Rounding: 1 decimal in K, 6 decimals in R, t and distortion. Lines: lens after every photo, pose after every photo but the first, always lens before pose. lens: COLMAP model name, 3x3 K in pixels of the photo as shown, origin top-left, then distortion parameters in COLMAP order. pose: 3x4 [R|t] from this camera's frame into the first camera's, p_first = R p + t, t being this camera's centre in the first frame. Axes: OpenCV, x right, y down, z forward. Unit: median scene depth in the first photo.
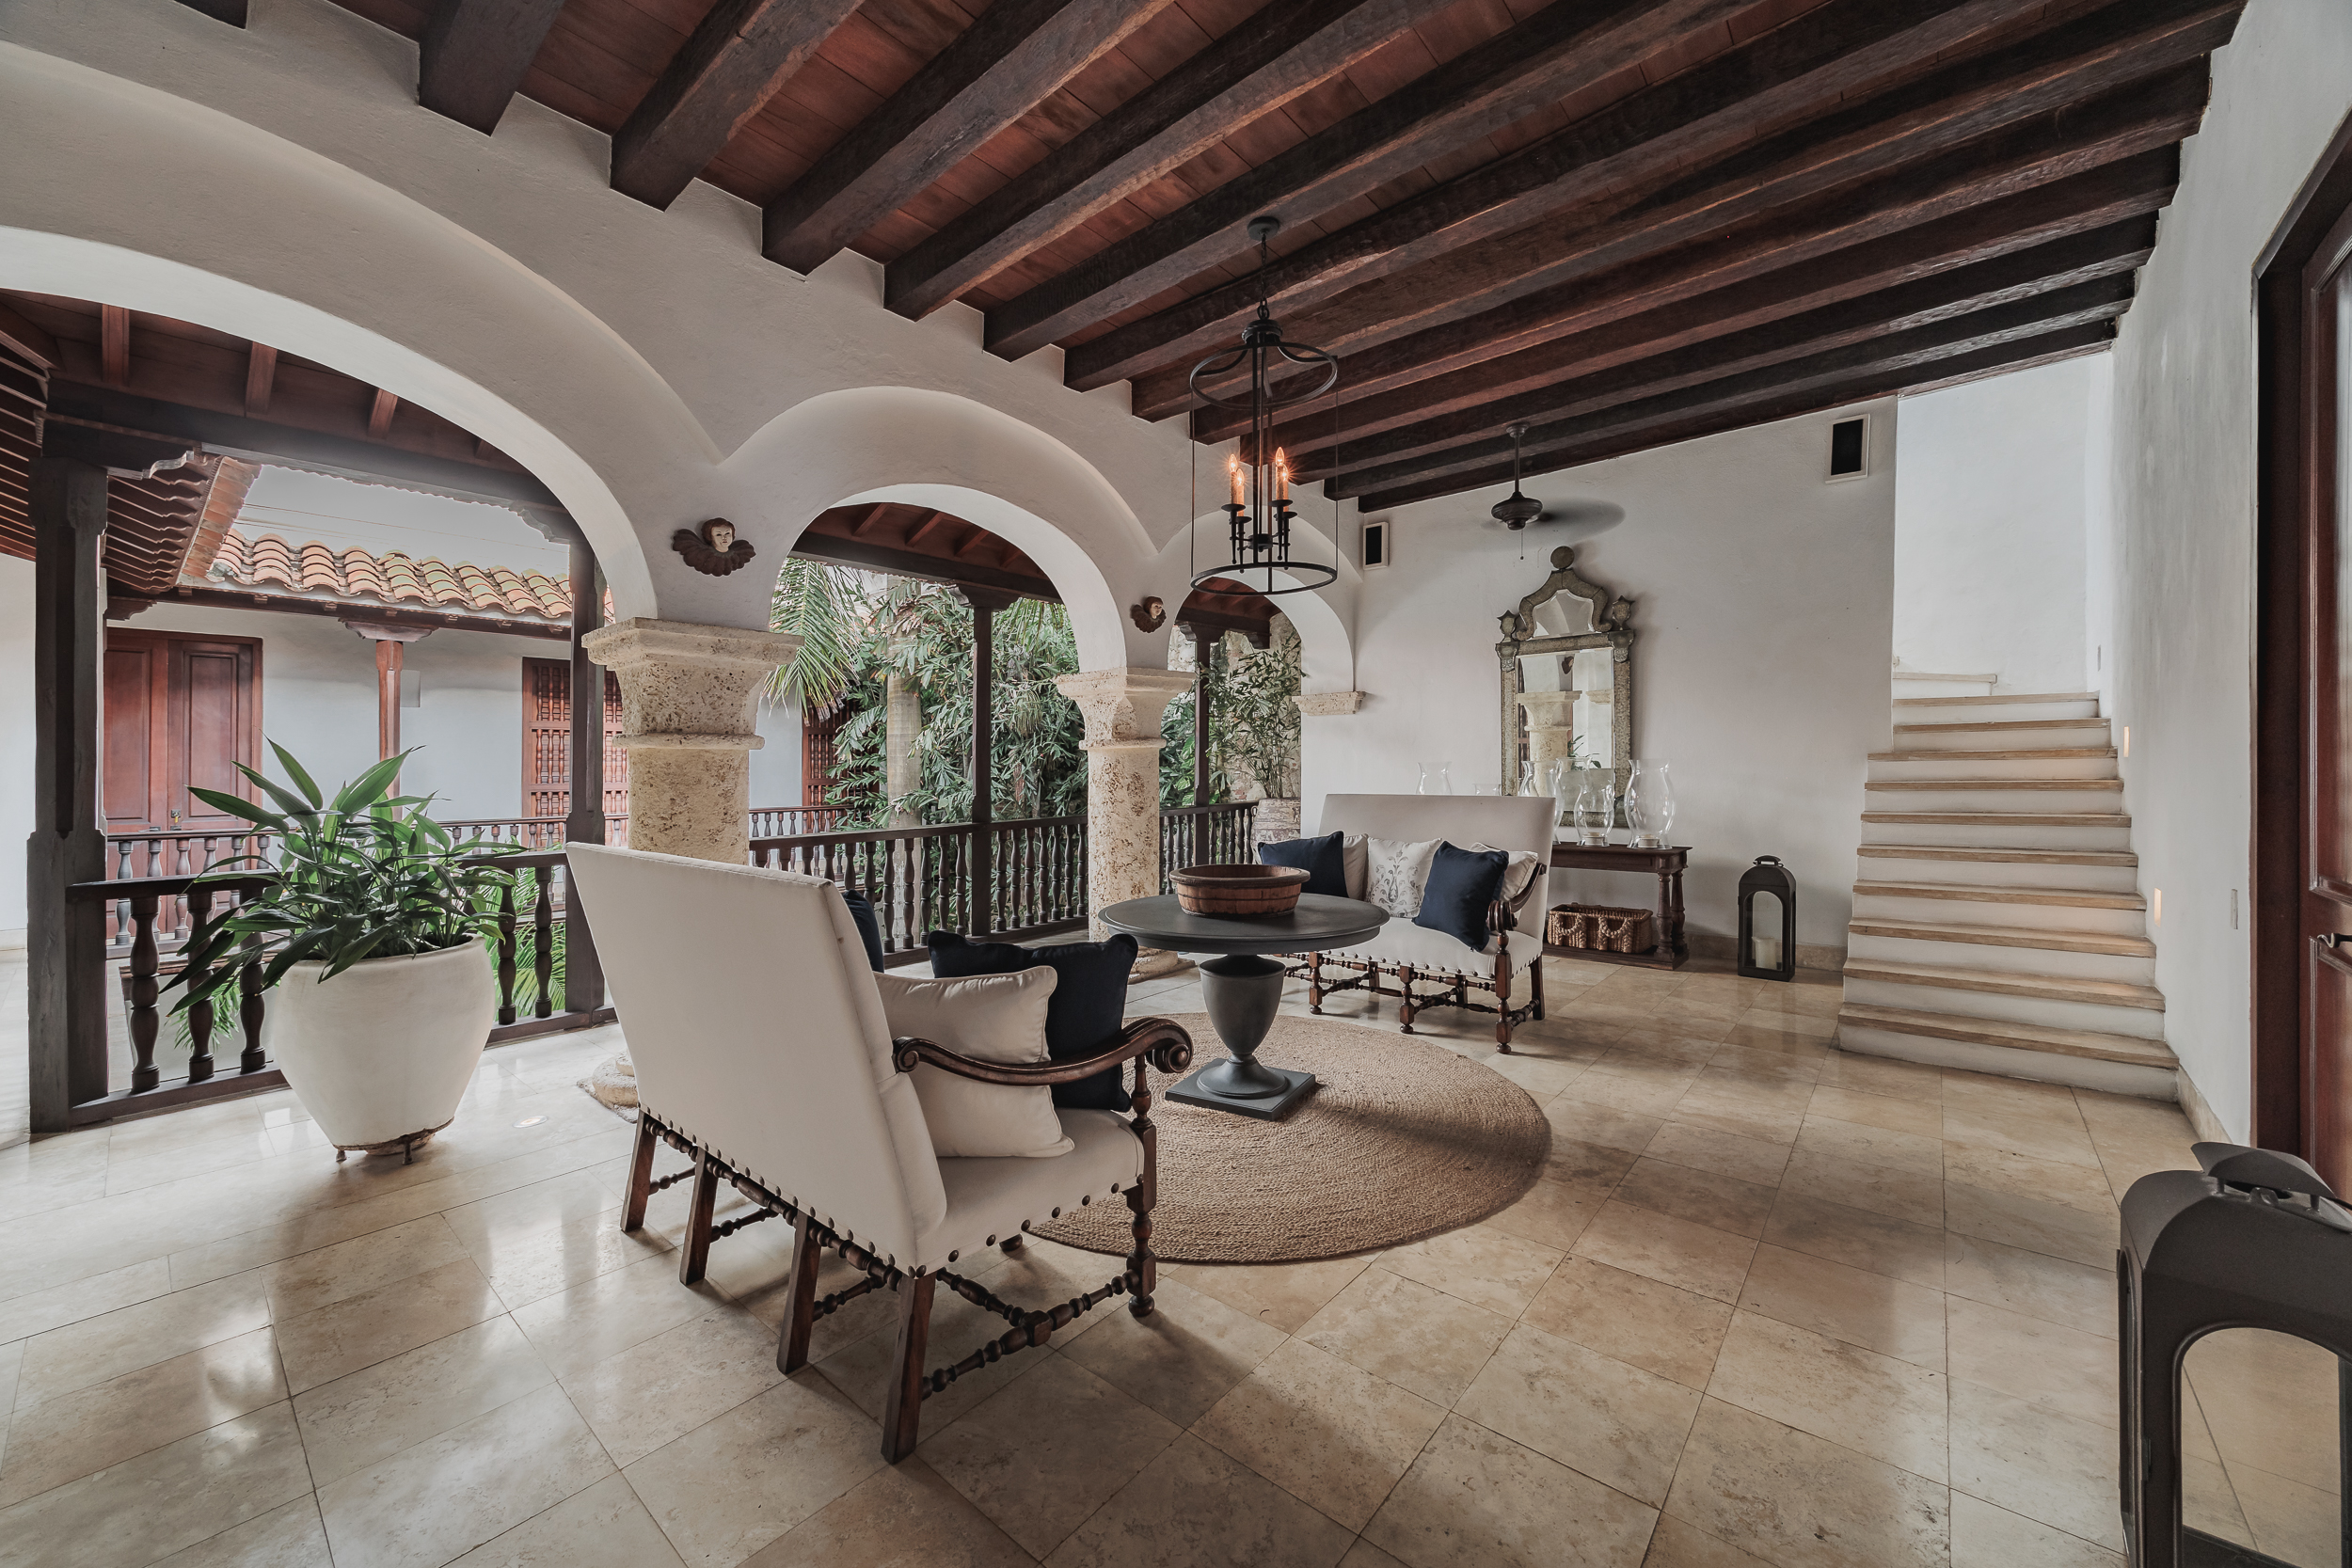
lens RADIAL K [[896.9, 0, 1167.6], [0, 896.9, 785.7], [0, 0, 1]] dist [0.002819, 0.000486]
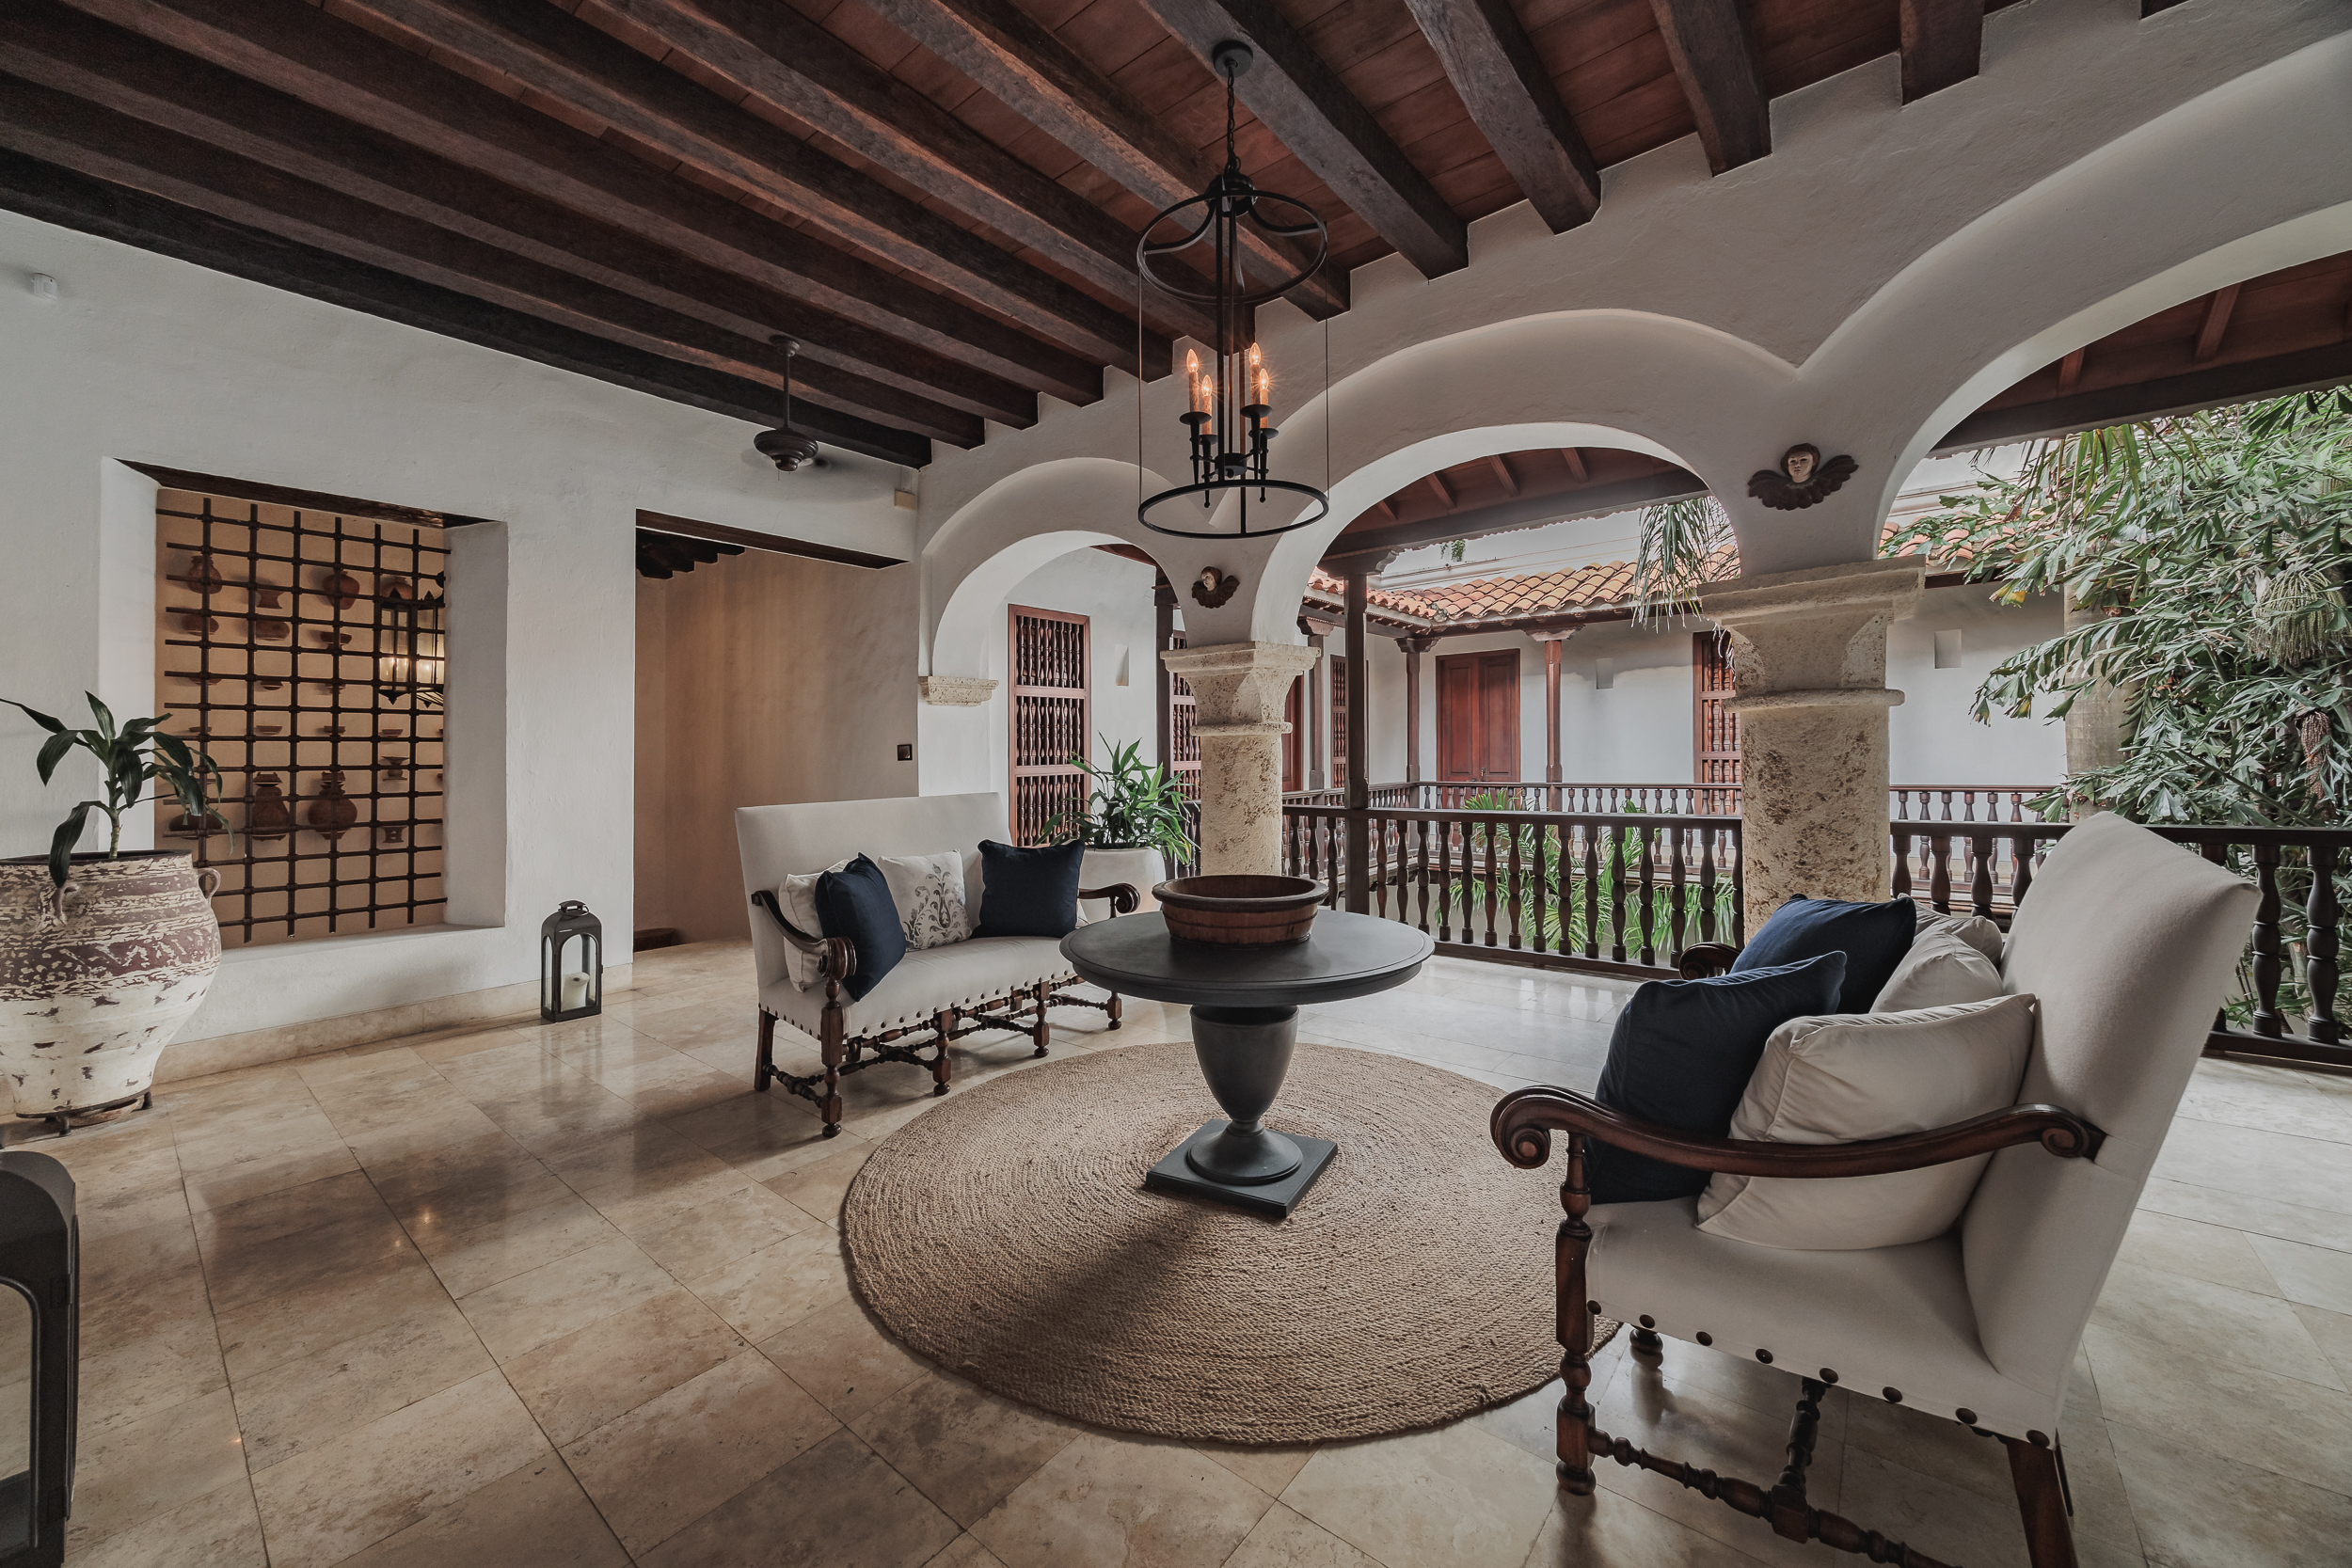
lens RADIAL K [[896.9, 0, 1167.6], [0, 896.9, 785.7], [0, 0, 1]] dist [0.002819, 0.000486]
pose [[0.010366, 0.047861, -0.998800, 0.958959], [-0.001274, 0.998854, 0.047850, -0.033302], [0.999945, 0.000777, 0.010415, 1.046336]]
